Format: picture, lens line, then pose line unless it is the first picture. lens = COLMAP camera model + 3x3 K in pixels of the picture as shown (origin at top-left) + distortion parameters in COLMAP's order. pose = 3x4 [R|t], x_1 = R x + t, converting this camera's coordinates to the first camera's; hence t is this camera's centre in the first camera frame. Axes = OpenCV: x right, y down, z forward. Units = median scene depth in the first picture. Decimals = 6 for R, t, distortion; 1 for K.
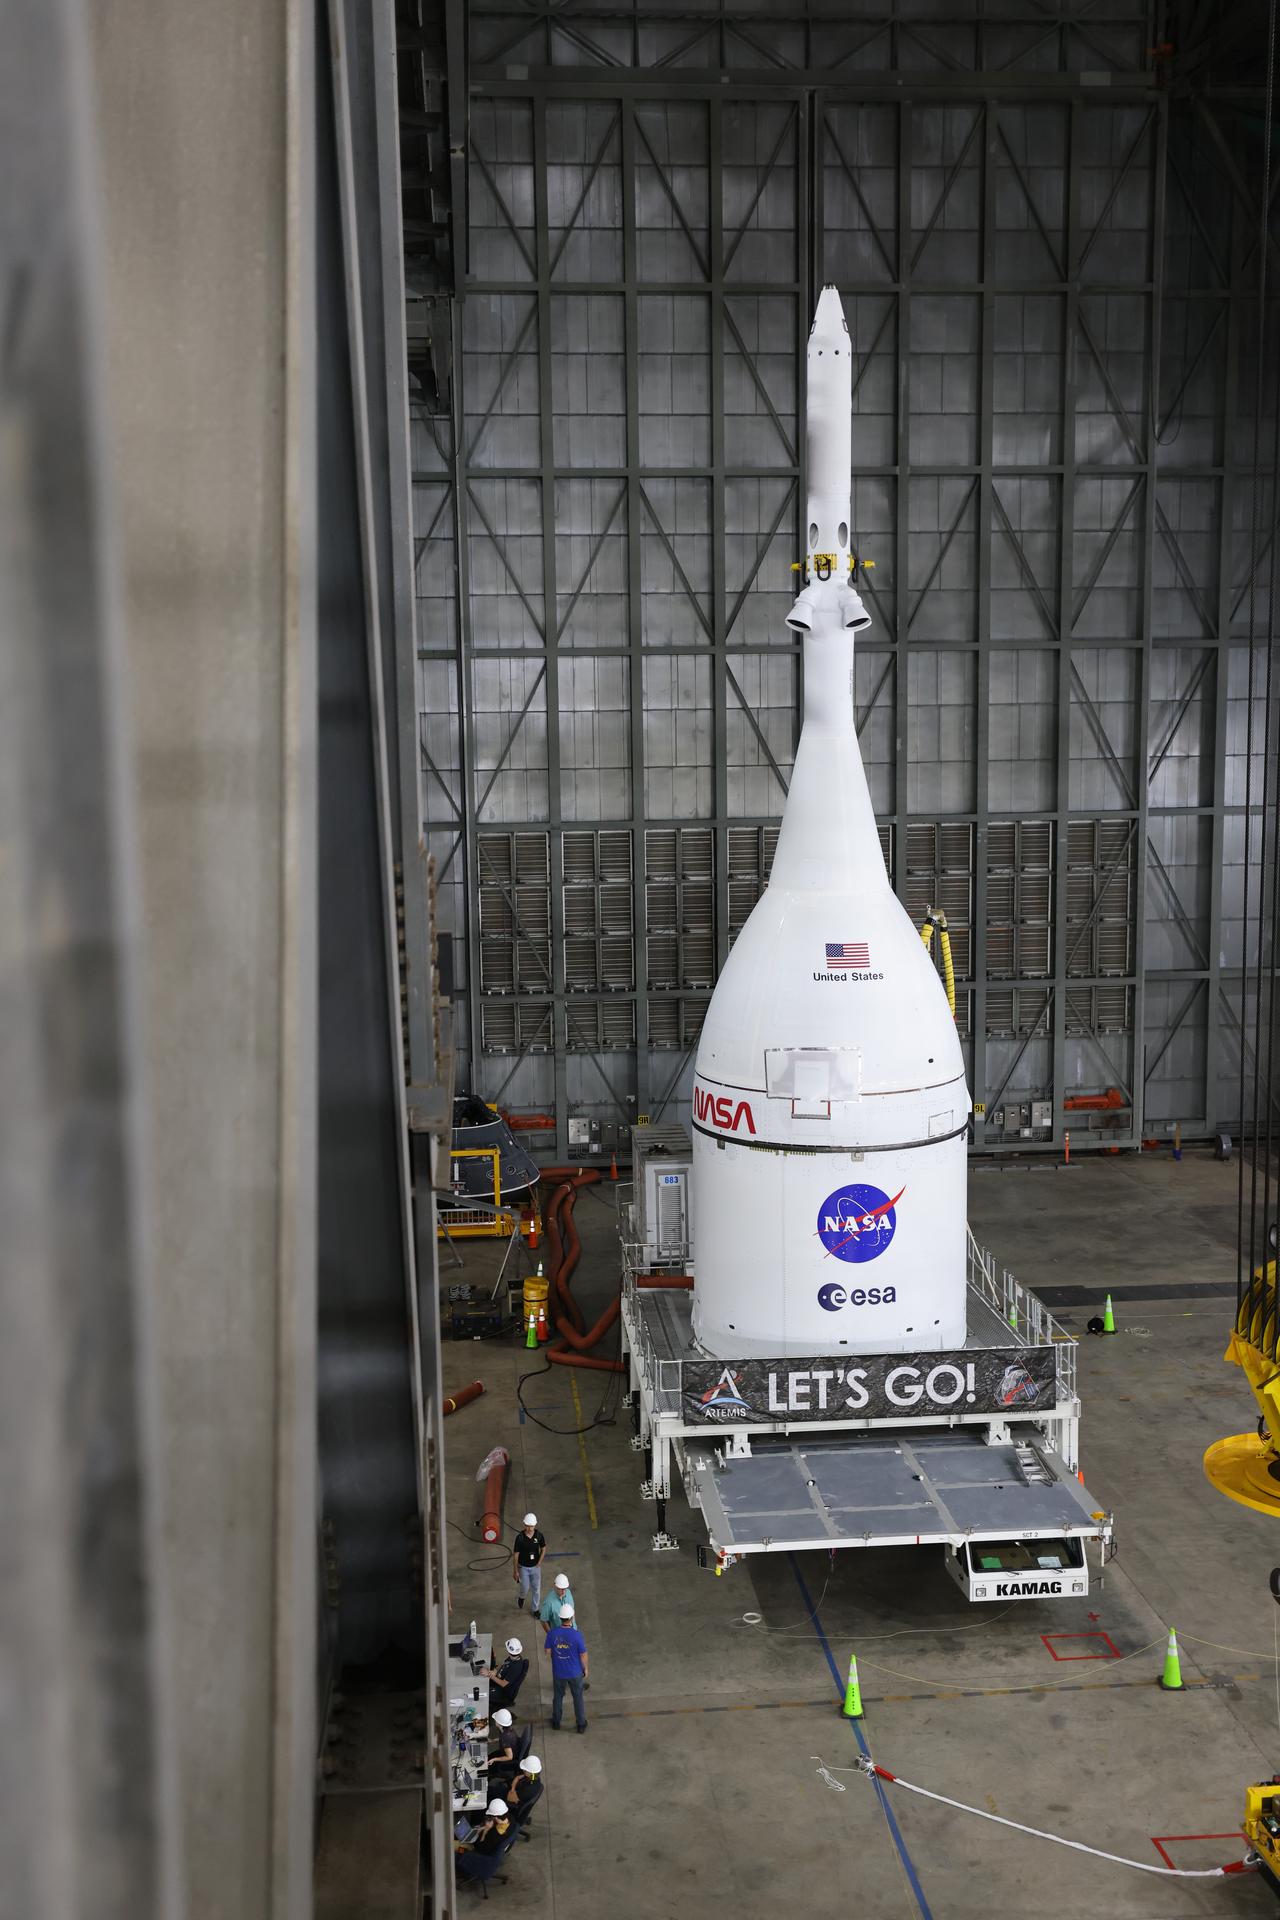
lens RADIAL K [[1813.8, 0, 633.3], [0, 1813.8, 949.4], [0, 0, 1]] dist [0.048614, 0.000000]
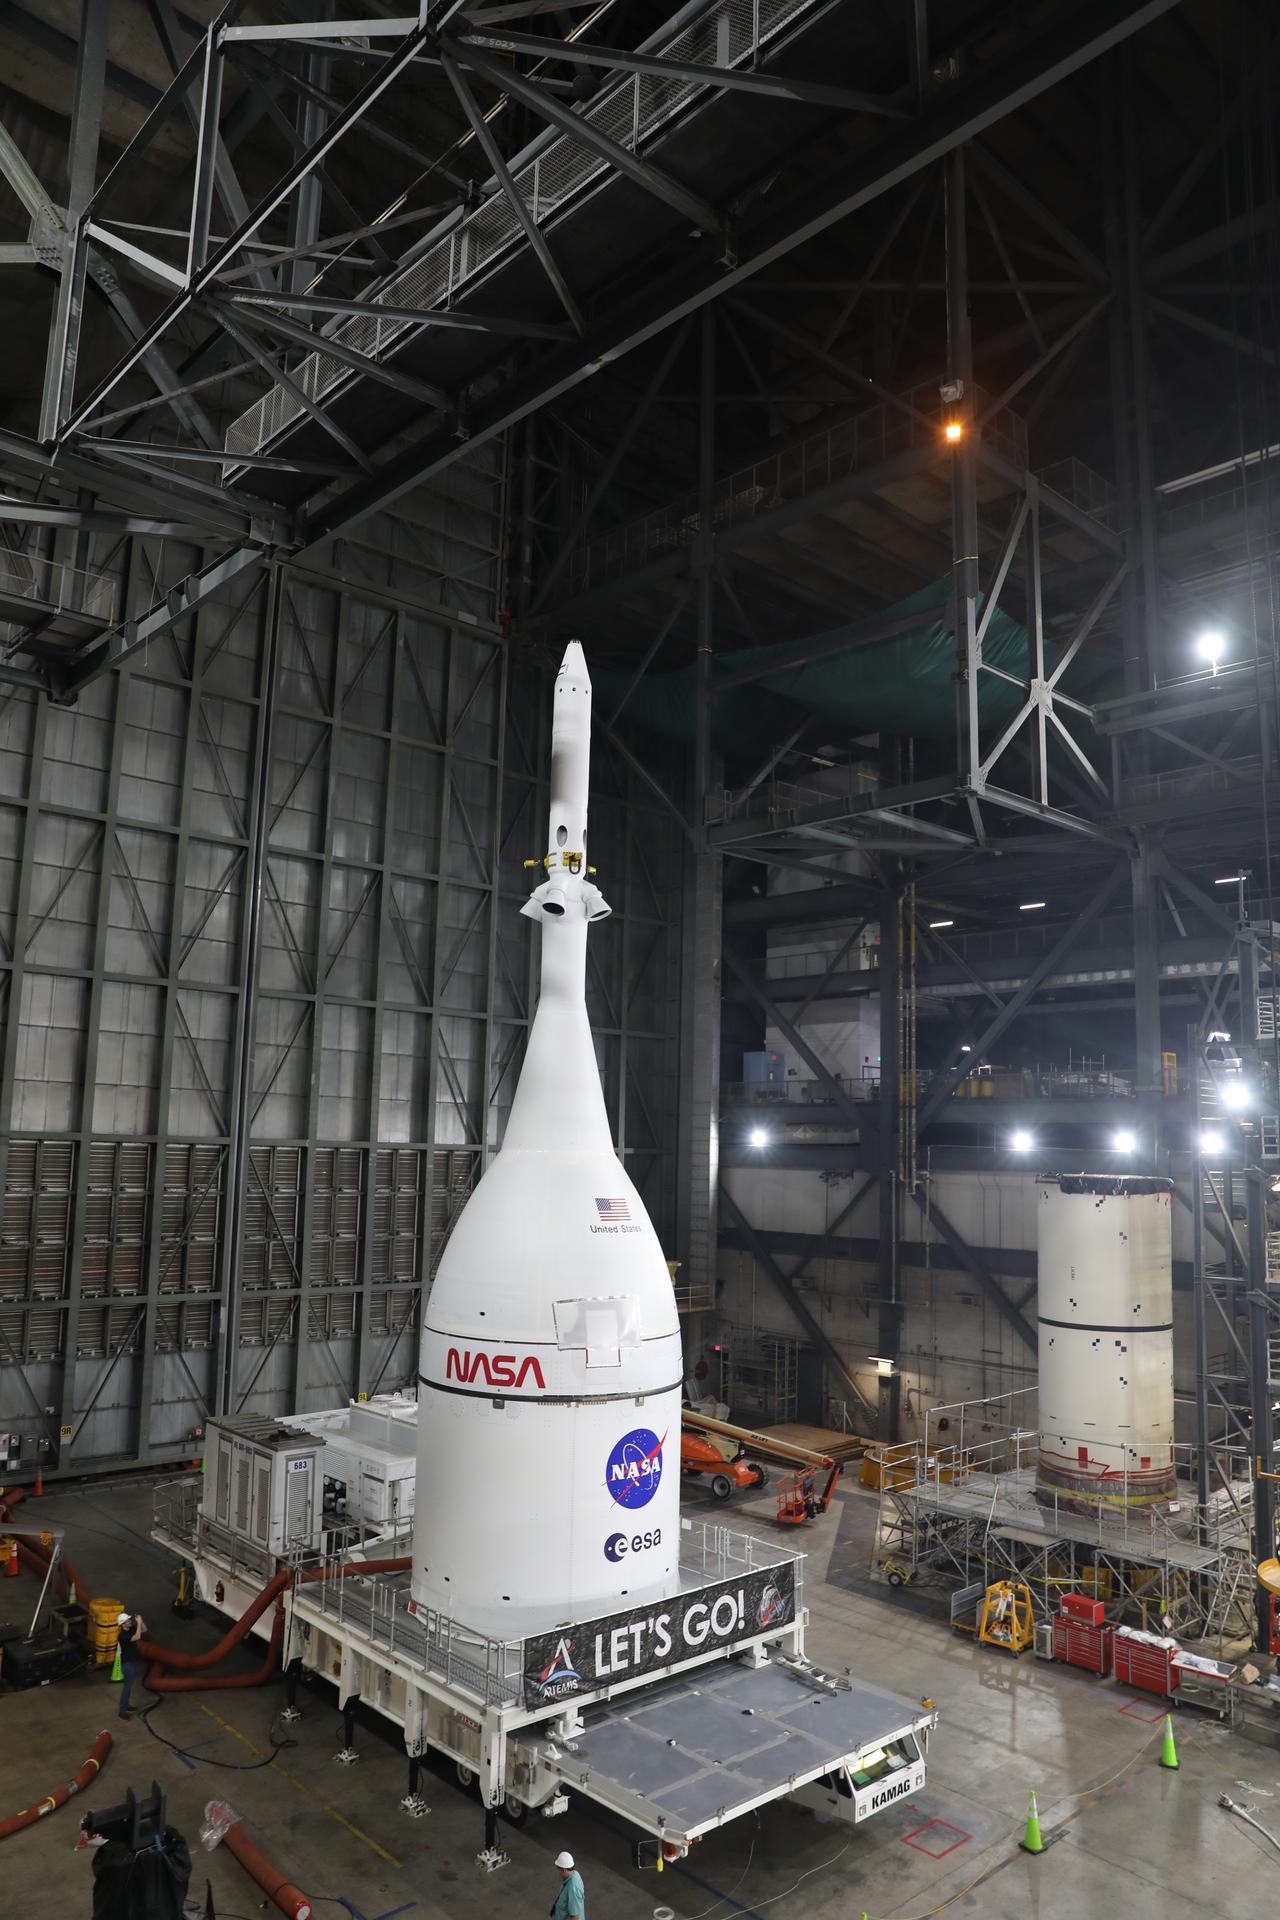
lens RADIAL K [[1305.5, 0, 638.5], [0, 1305.5, 964.5], [0, 0, 1]] dist [-0.110144, 0.087389]
pose [[0.793161, 0.117990, 0.597473, -0.343255], [0.041175, 0.968419, -0.245905, 0.052748], [-0.607618, 0.219644, 0.763254, 0.376530]]
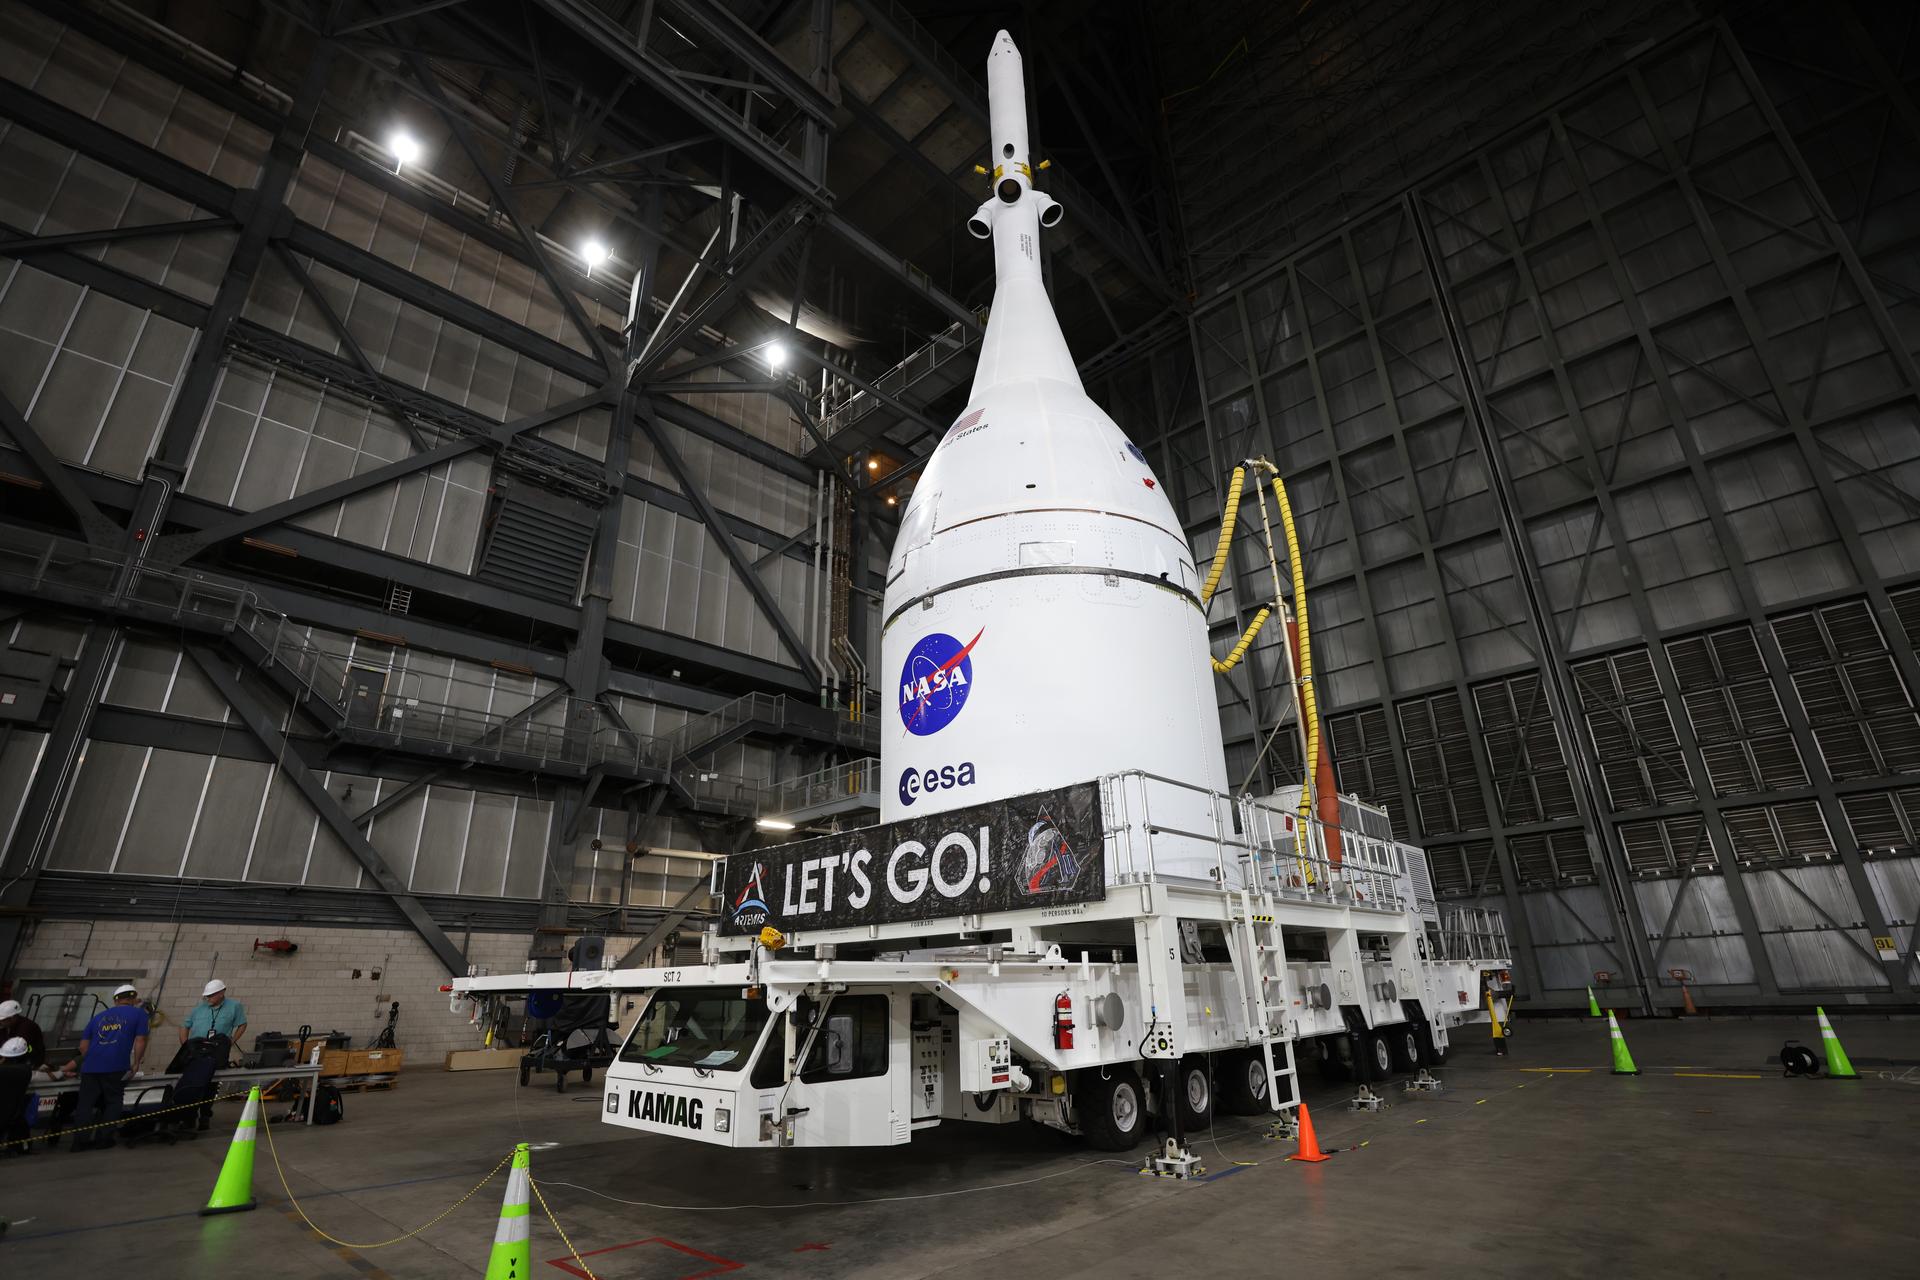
lens RADIAL K [[871.6, 0, 964.6], [0, 871.6, 644.2], [0, 0, 1]] dist [-0.035103, 0.004059]
pose [[0.660736, -0.279615, -0.696594, 0.392874], [-0.078766, 0.897076, -0.434800, 0.292993], [0.746474, 0.342156, 0.570706, 0.786927]]
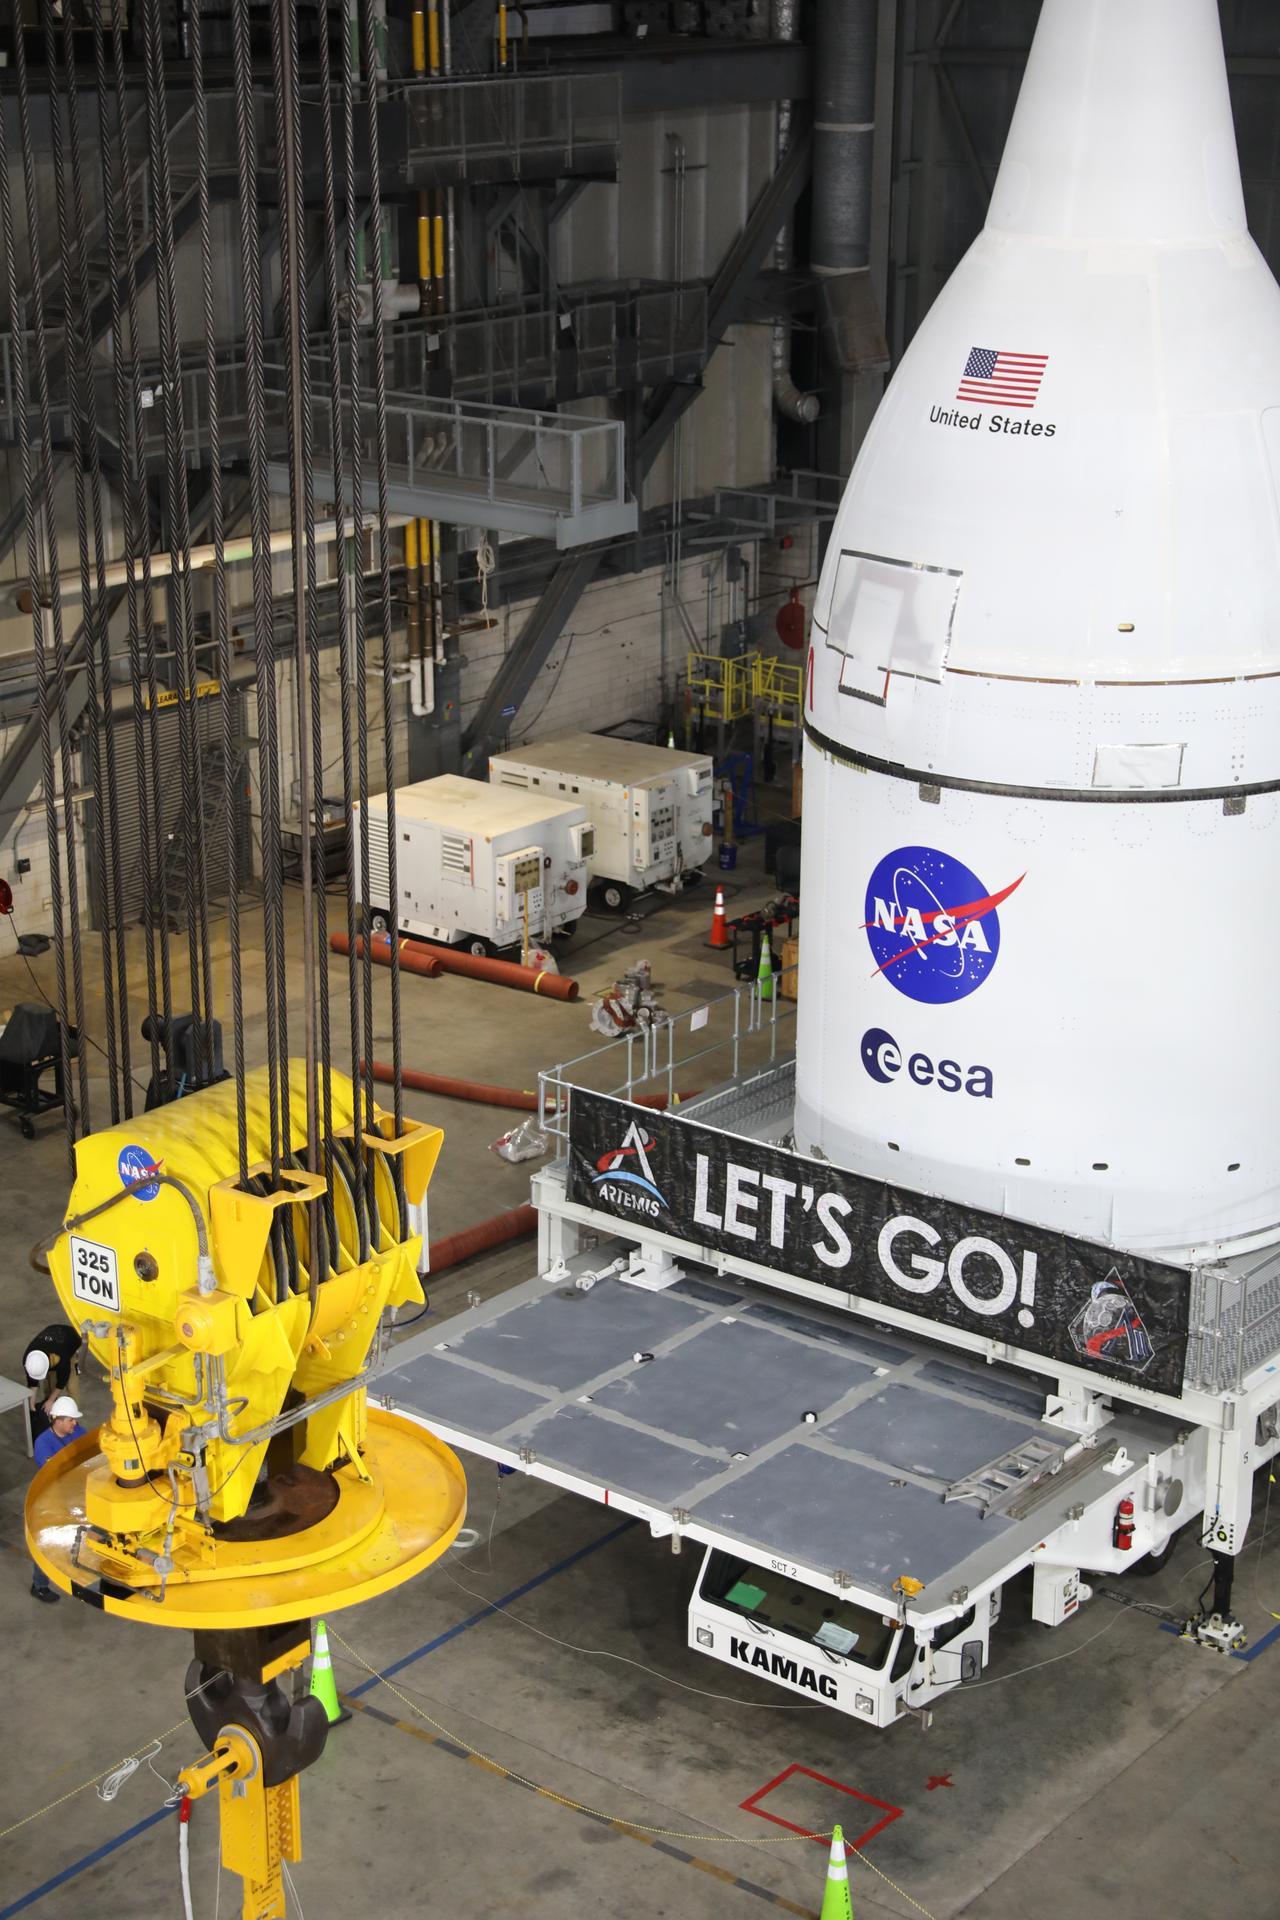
lens RADIAL K [[3183.2, 0, 649.4], [0, 3183.2, 956.8], [0, 0, 1]] dist [0.170367, 0.000000]
pose [[0.727952, 0.236284, -0.643627, 0.626416], [-0.102888, 0.965757, 0.238174, -0.040504], [0.677864, -0.107158, 0.727336, 0.310867]]
